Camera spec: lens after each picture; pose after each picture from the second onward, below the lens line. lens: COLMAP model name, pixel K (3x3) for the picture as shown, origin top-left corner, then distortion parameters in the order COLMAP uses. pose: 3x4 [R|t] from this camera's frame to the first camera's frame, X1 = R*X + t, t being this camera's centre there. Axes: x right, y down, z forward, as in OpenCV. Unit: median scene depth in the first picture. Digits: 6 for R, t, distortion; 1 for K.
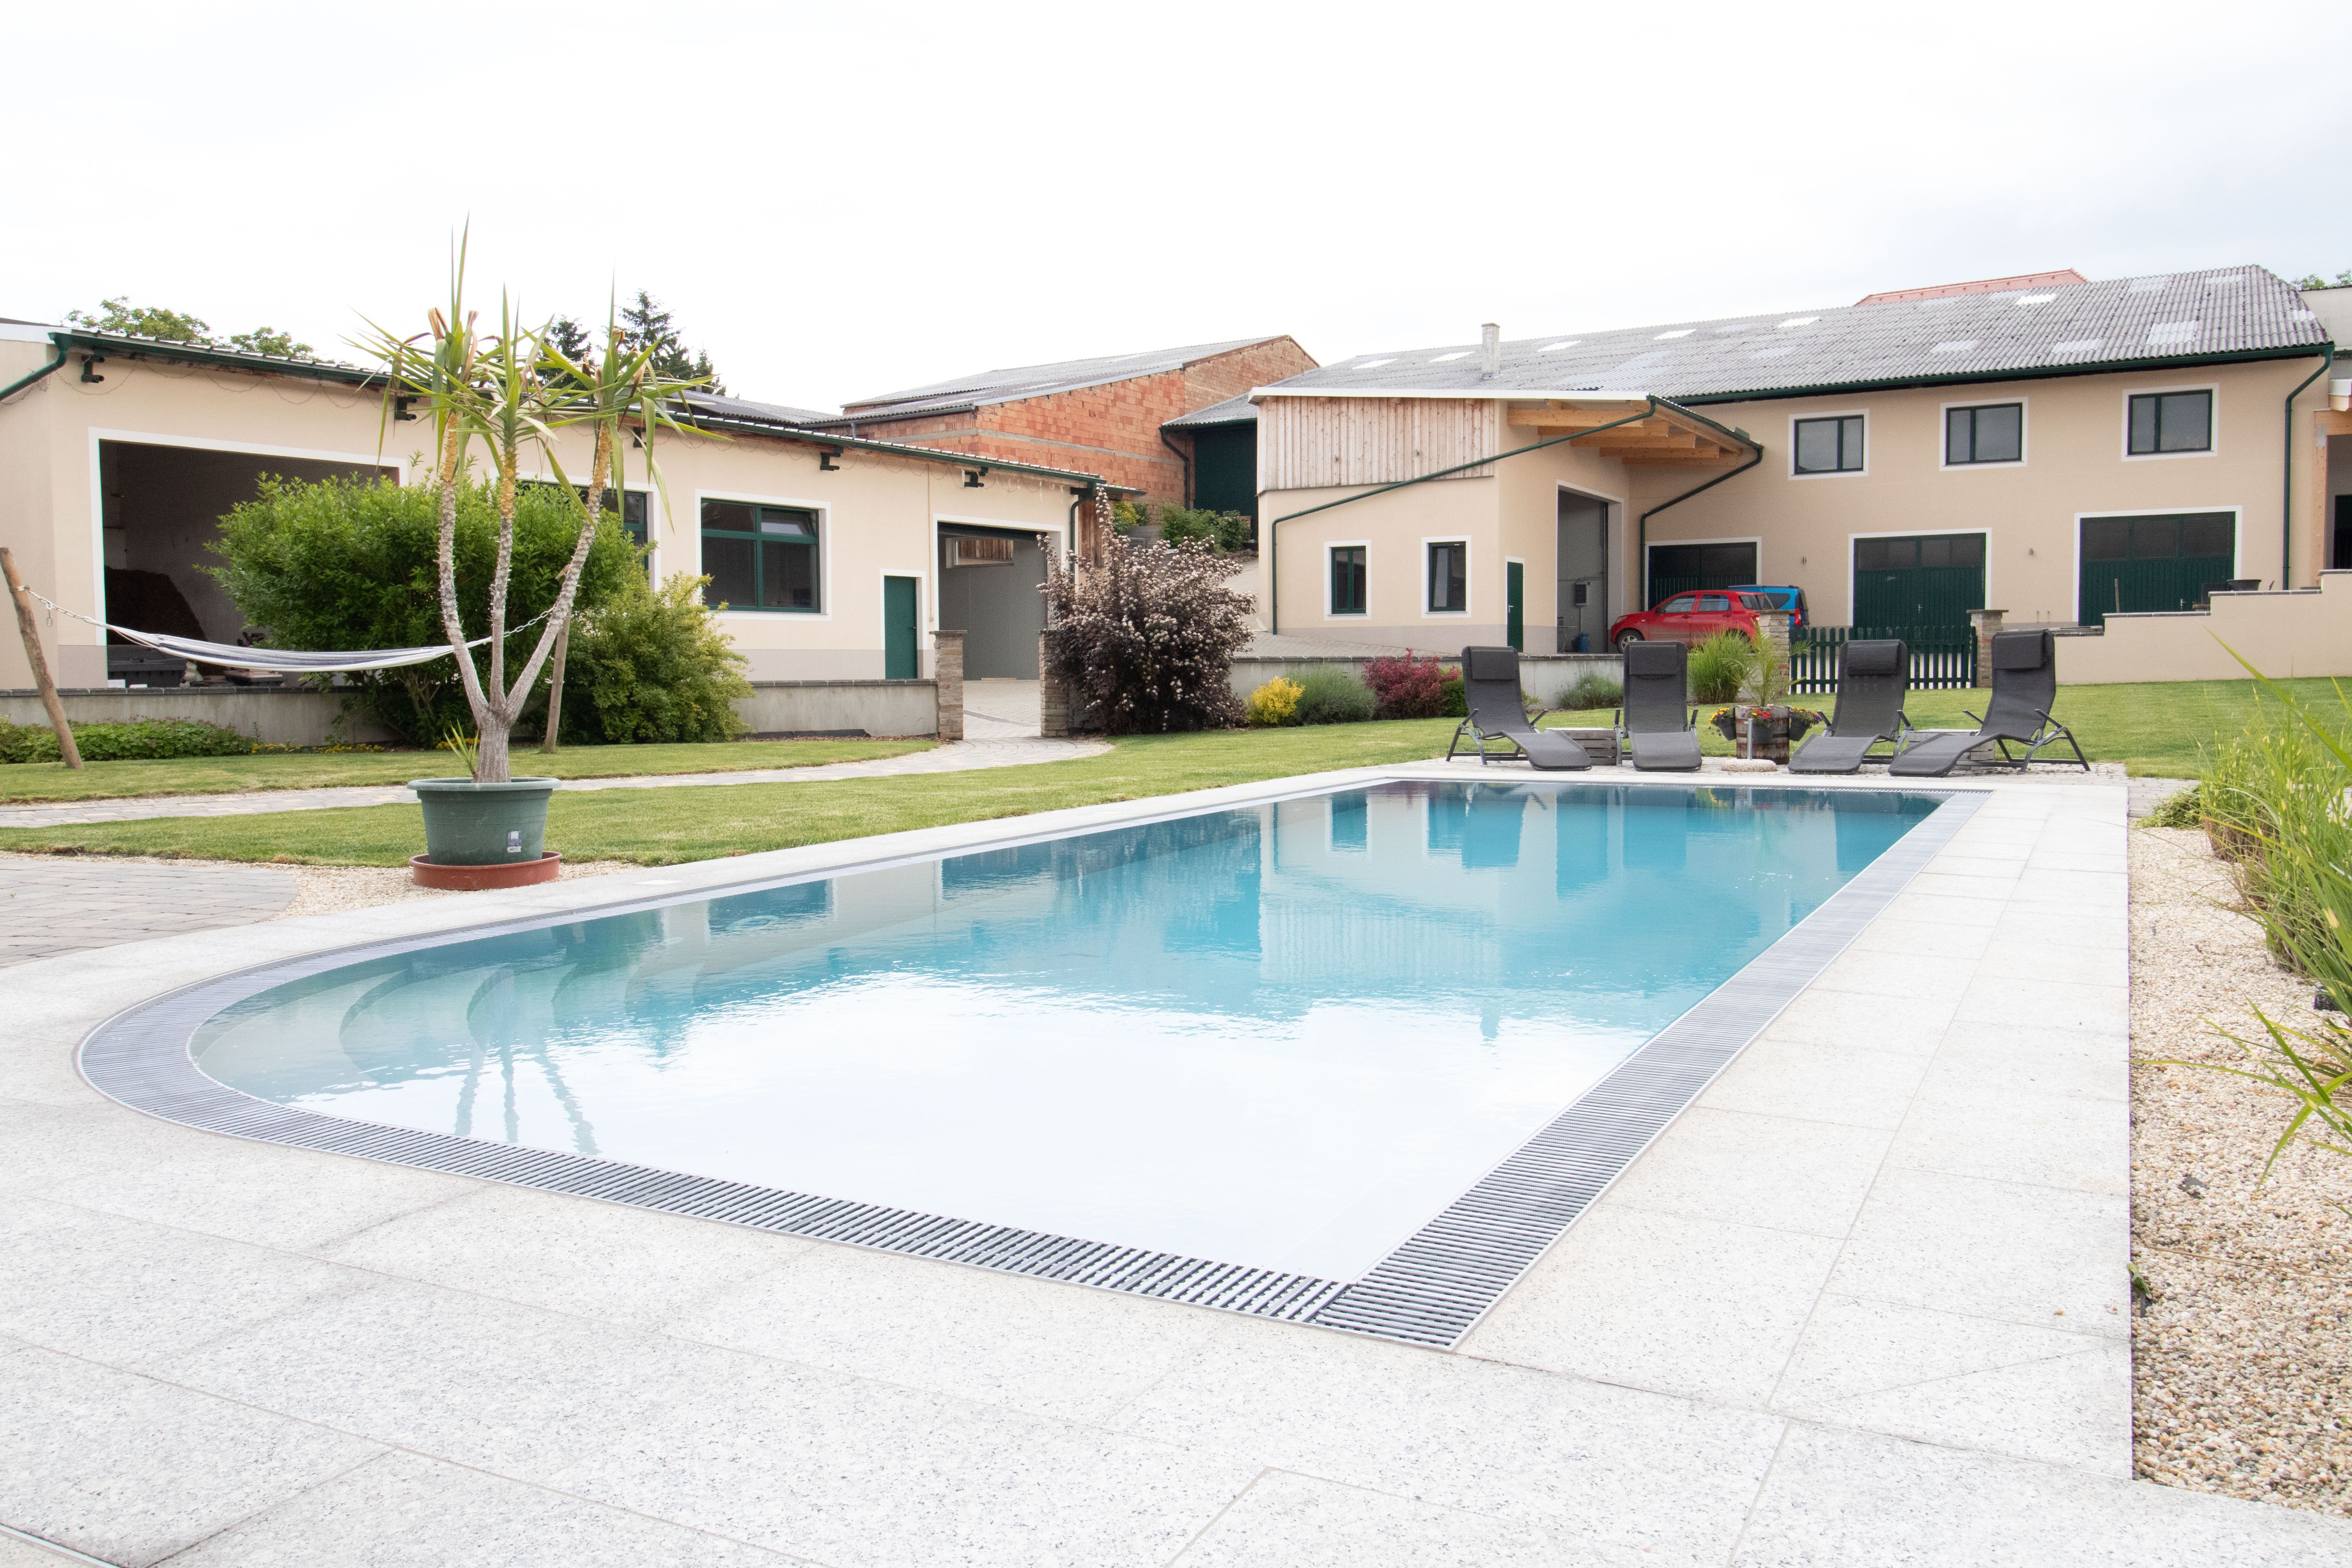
lens RADIAL K [[1798.5, 0, 1170.0], [0, 1798.5, 770.6], [0, 0, 1]] dist [0.014598, 0.028647]
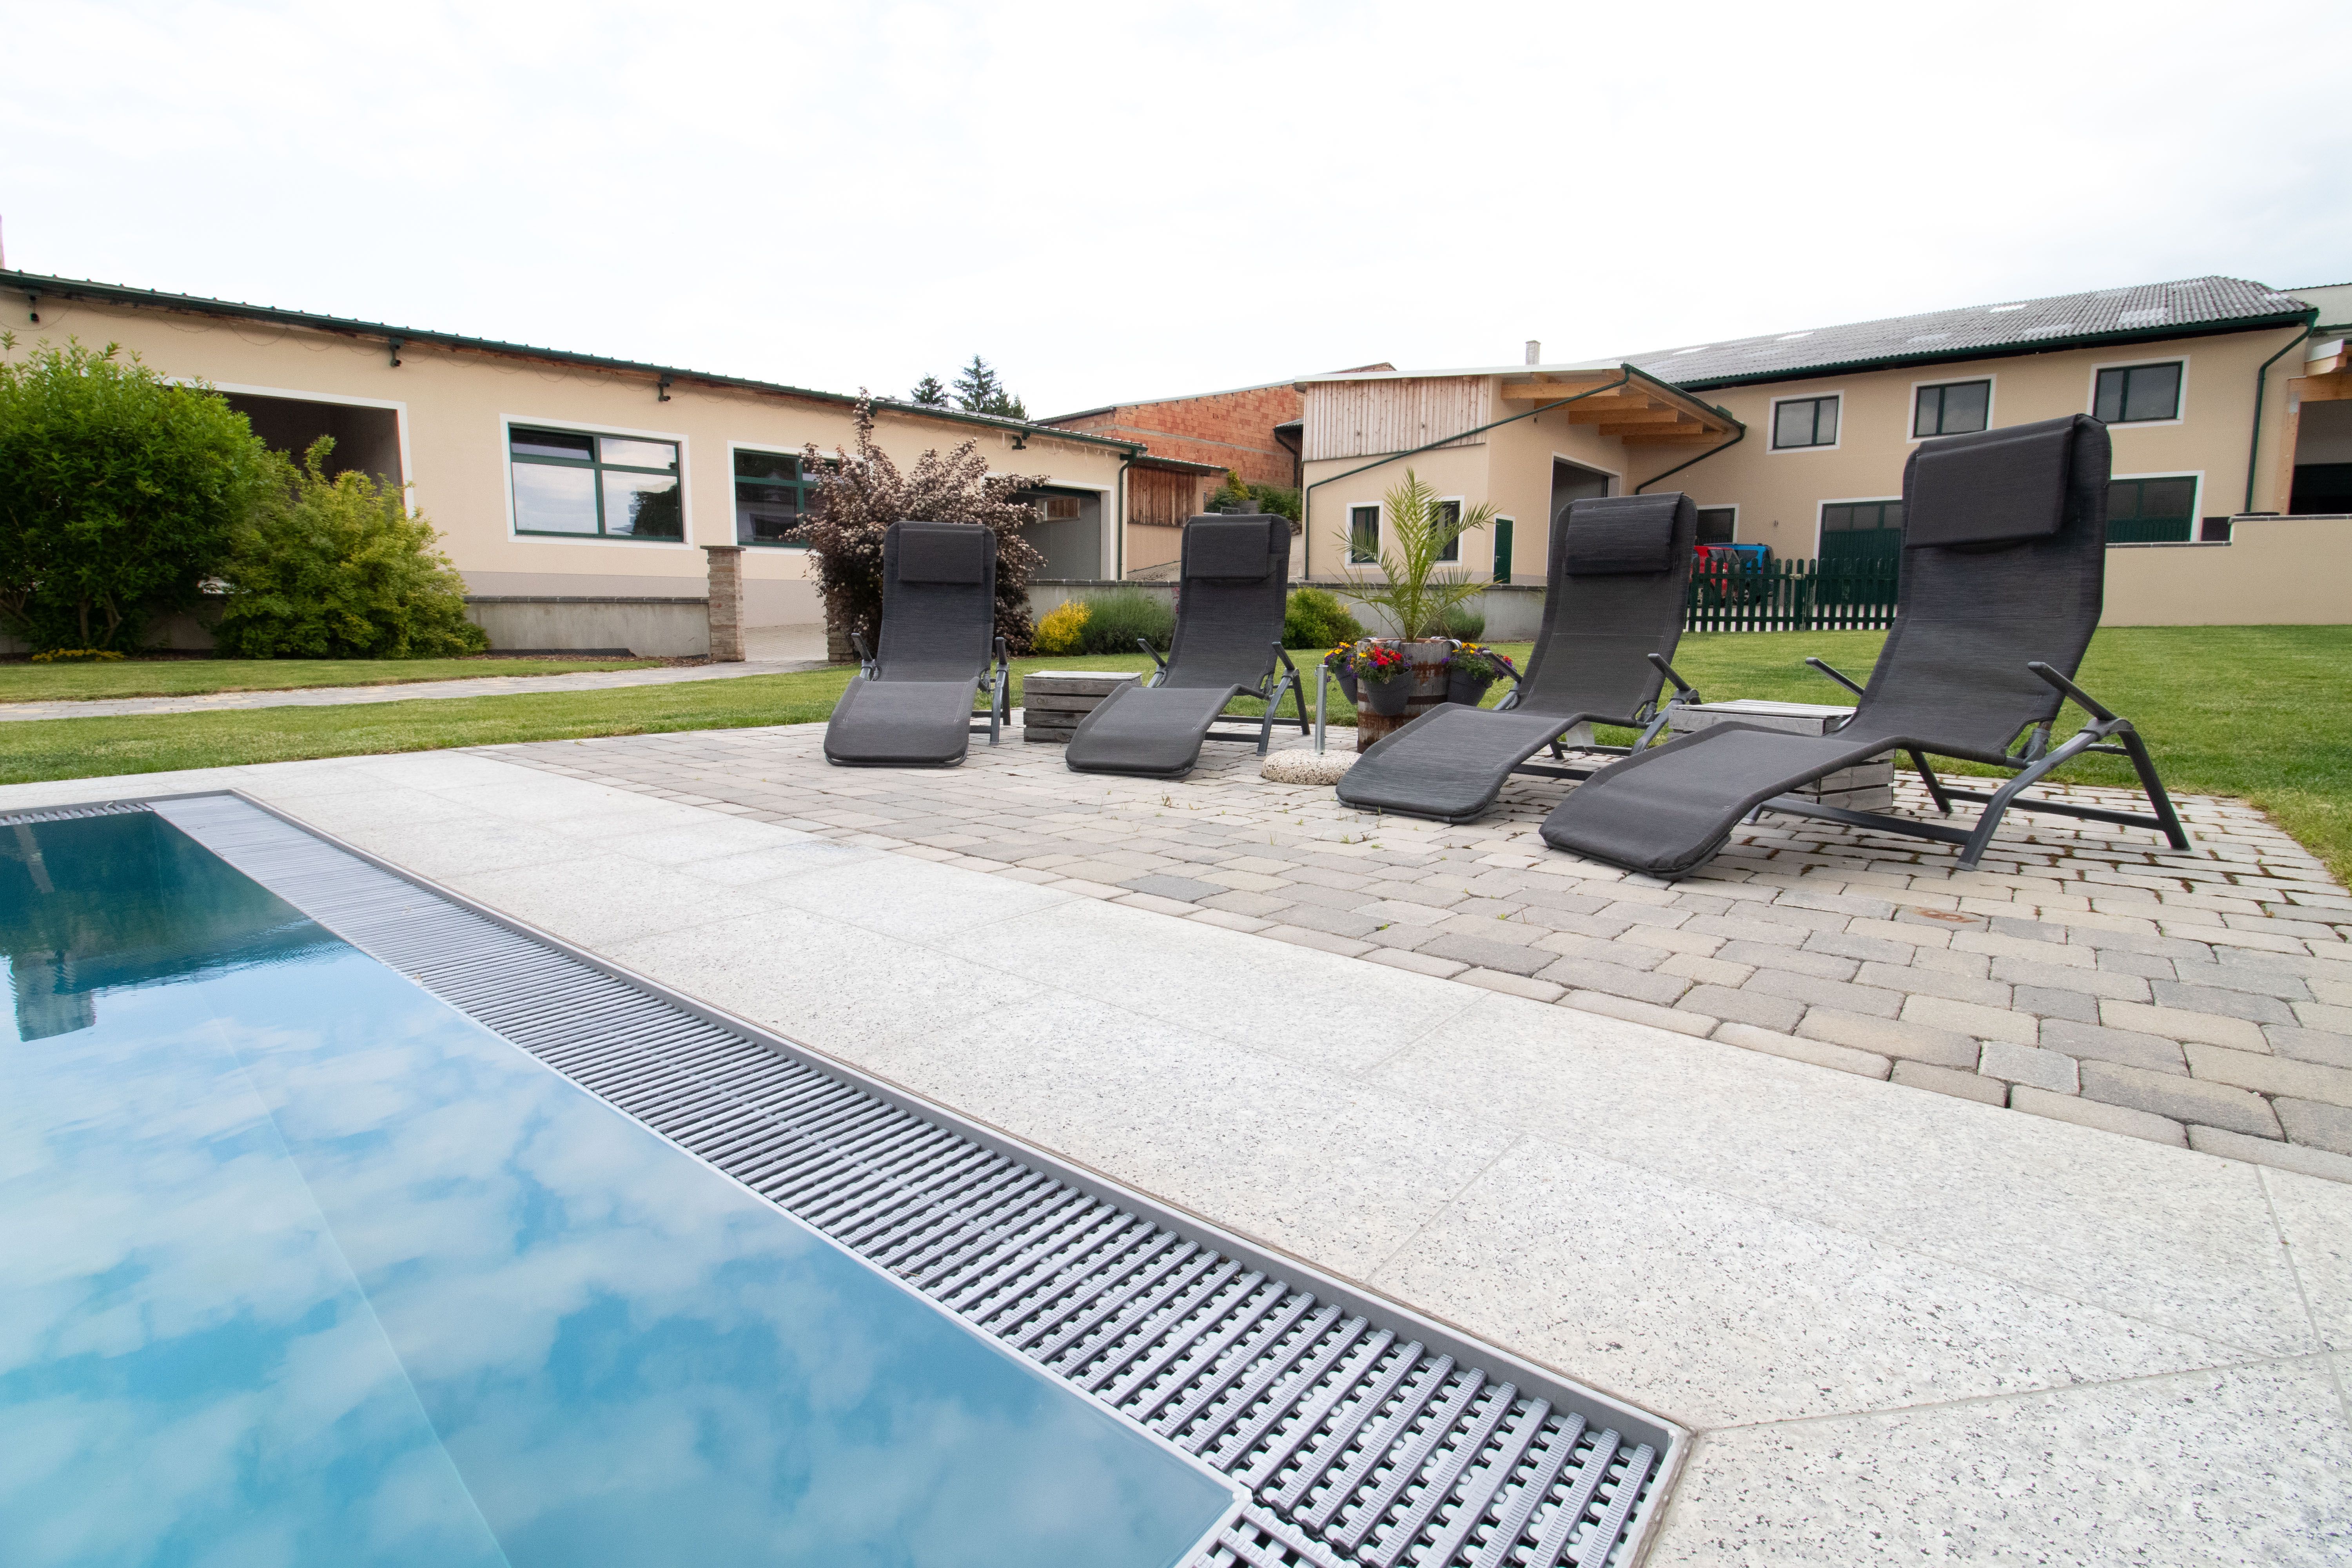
lens RADIAL K [[1085.9, 0, 1171.7], [0, 1085.9, 765.0], [0, 0, 1]] dist [-0.007098, -0.004415]
pose [[0.981472, 0.041944, -0.186956, 0.117977], [-0.026664, 0.996150, 0.083507, -0.008923], [0.189739, -0.076975, 0.978813, 0.252260]]
